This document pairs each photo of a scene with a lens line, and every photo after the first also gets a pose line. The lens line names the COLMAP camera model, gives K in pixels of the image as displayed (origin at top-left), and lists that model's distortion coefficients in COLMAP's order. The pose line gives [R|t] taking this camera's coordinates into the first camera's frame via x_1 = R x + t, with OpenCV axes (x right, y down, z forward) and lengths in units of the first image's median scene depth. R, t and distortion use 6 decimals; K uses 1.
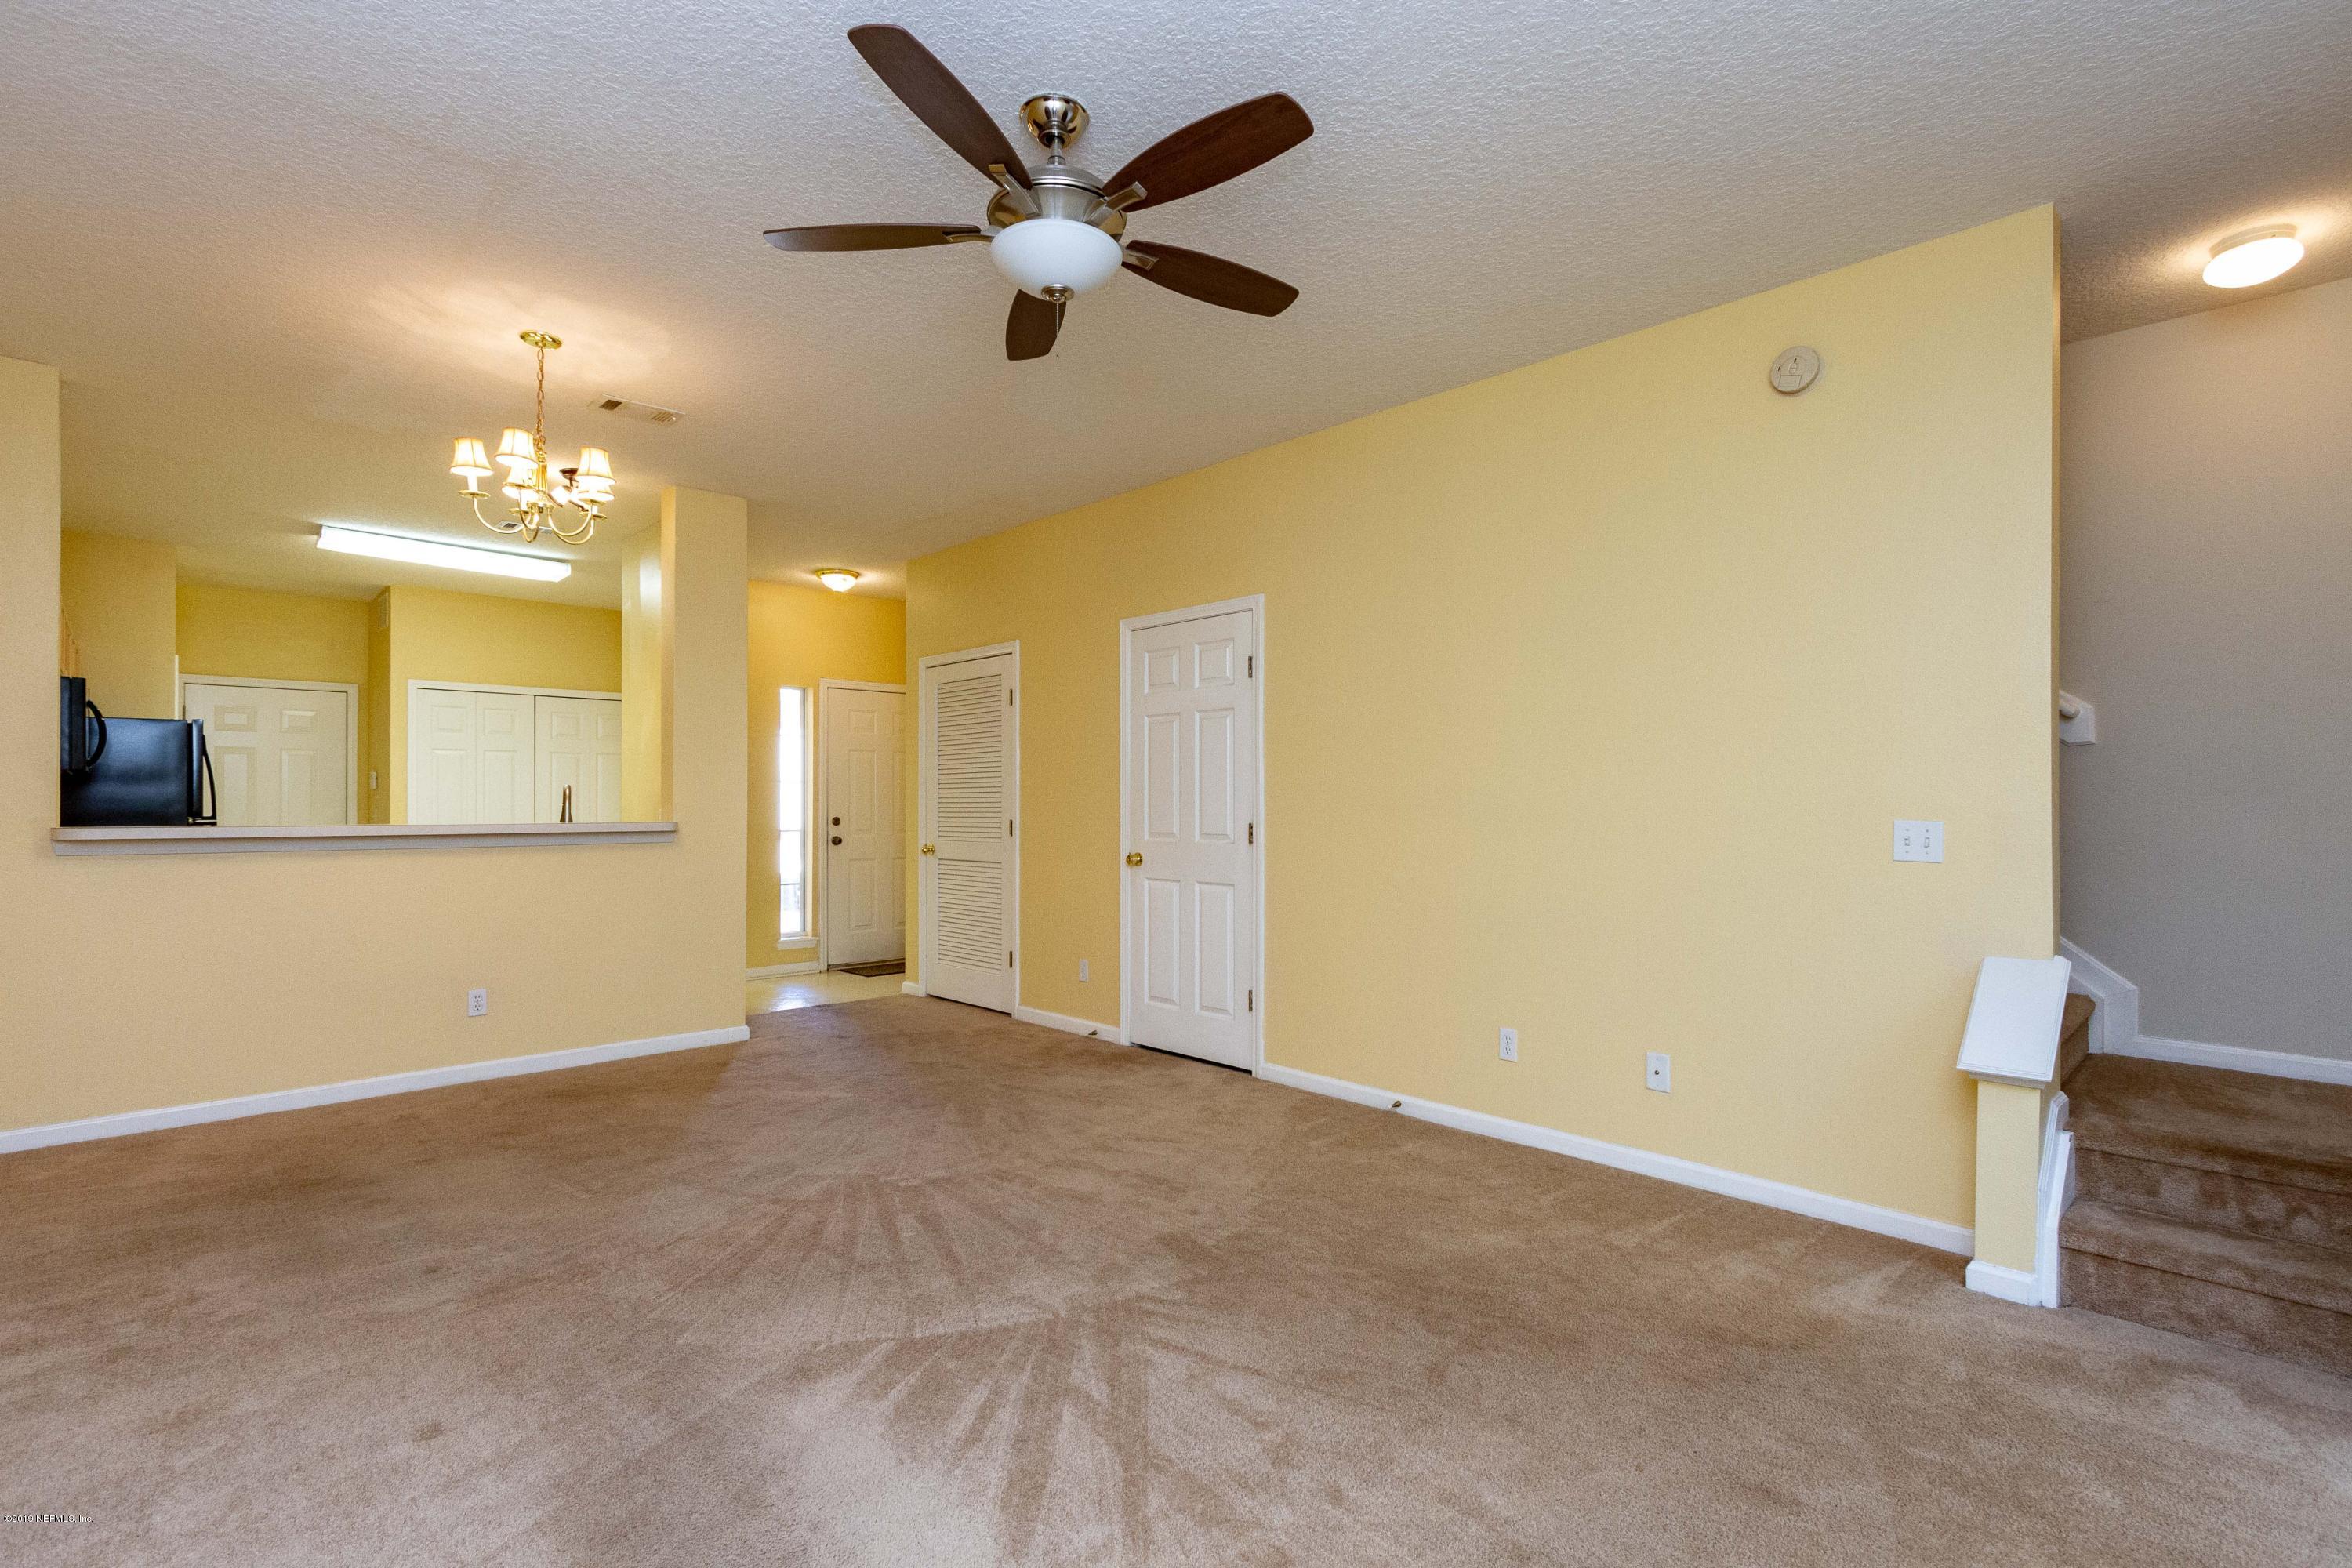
lens RADIAL K [[1083.6, 0, 1177.2], [0, 1083.6, 798.1], [0, 0, 1]] dist [0.003768, -0.001088]
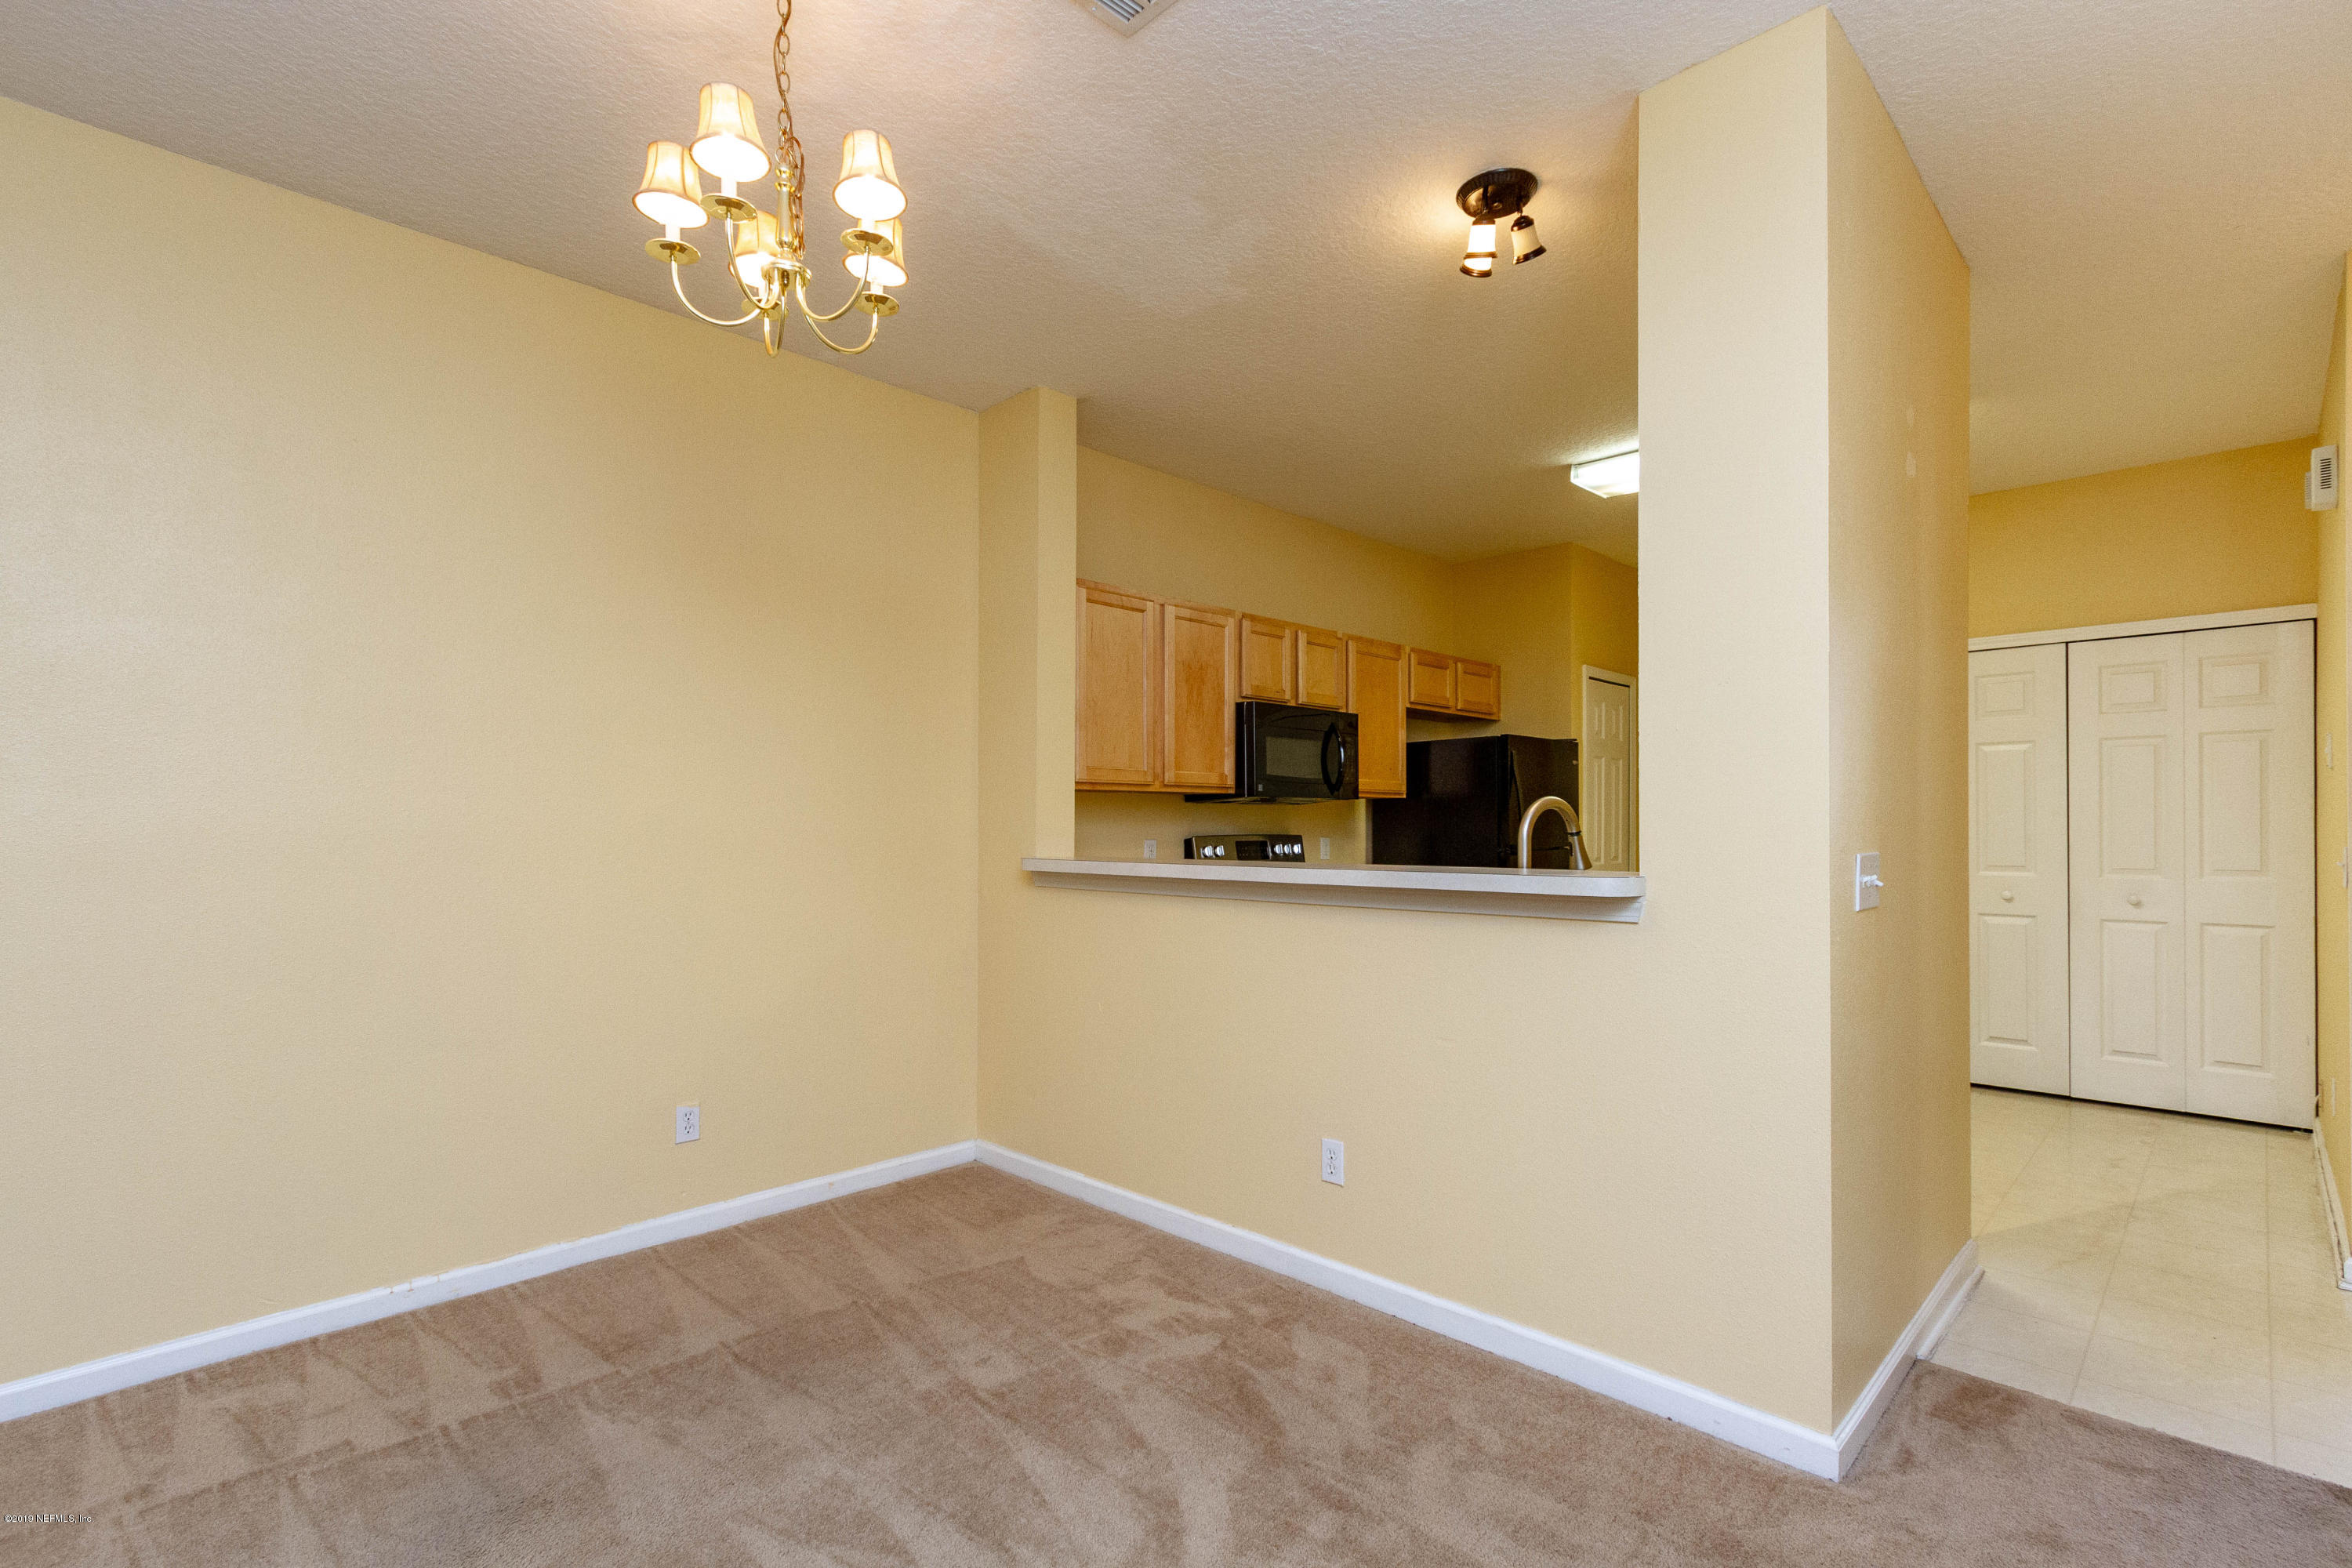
lens RADIAL K [[1093.8, 0, 1177.8], [0, 1093.8, 832.3], [0, 0, 1]] dist [0.002431, 0.000444]
pose [[0.032400, 0.002524, -0.999472, -0.029469], [0.008842, 0.999957, 0.002812, 0.001559], [0.999436, -0.008929, 0.032376, 0.707081]]
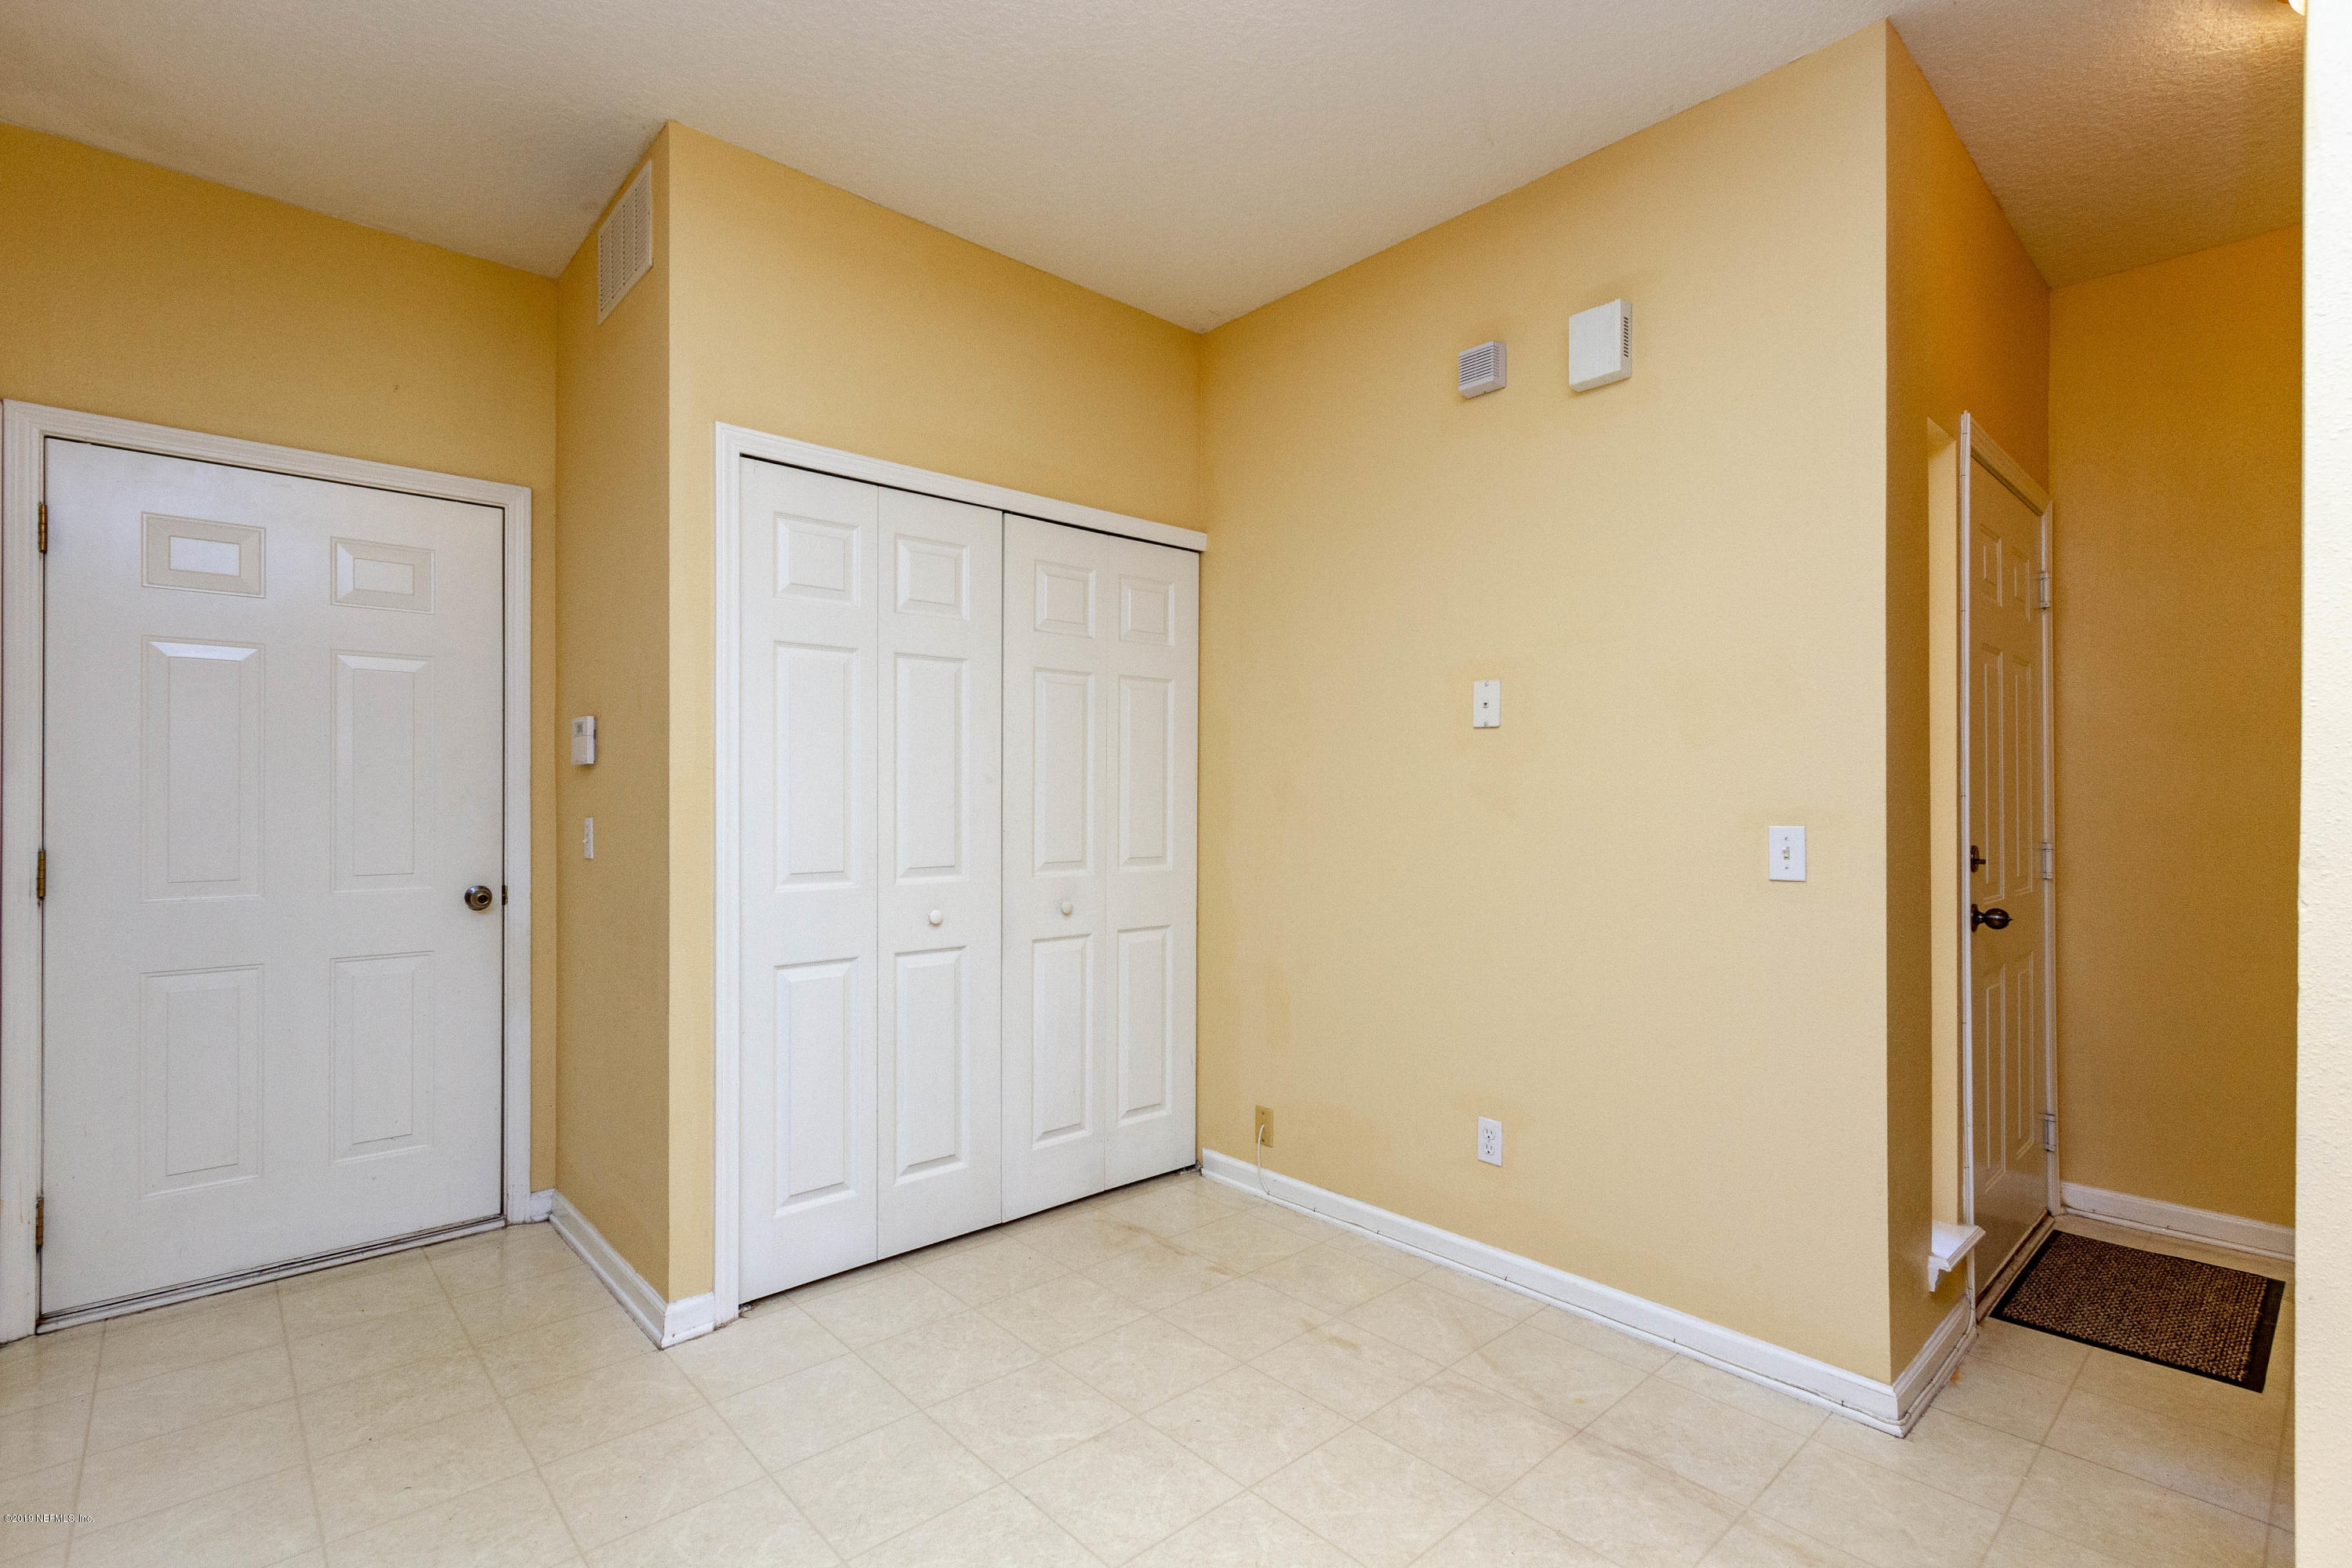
lens RADIAL K [[1083.6, 0, 1177.2], [0, 1083.6, 798.1], [0, 0, 1]] dist [0.003768, -0.001088]
pose [[0.999722, 0.000081, -0.023574, -0.735658], [-0.000013, 0.999996, 0.002873, 0.003120], [0.023574, -0.002871, 0.999718, 0.885766]]
